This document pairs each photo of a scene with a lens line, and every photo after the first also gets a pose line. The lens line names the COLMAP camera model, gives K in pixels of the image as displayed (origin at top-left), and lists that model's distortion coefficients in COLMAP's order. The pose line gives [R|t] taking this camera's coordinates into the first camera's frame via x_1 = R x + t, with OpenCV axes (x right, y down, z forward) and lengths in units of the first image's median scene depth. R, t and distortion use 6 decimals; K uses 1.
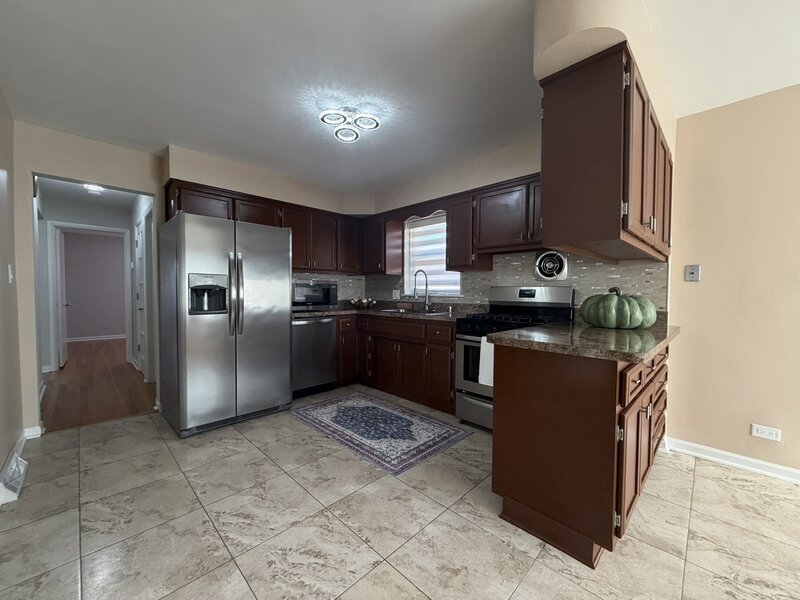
lens RADIAL K [[321.1, 0, 400.3], [0, 321.1, 303.6], [0, 0, 1]] dist [-0.001119, -0.000049]
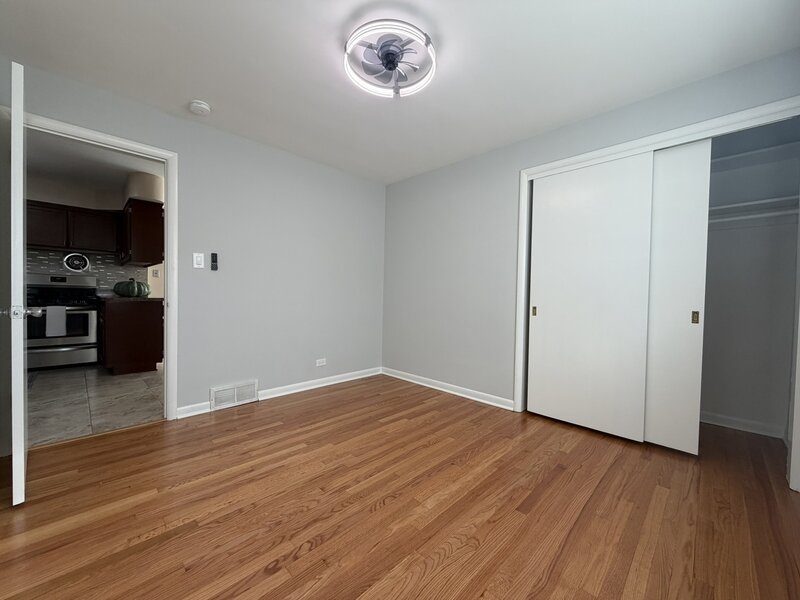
lens RADIAL K [[321.1, 0, 400.5], [0, 321.1, 299.1], [0, 0, 1]] dist [-0.001119, -0.000049]
pose [[-0.000474, -0.033295, 0.999445, -1.307321], [0.006407, 0.999425, 0.033297, 0.025664], [-0.999979, 0.006419, -0.000261, -0.717348]]
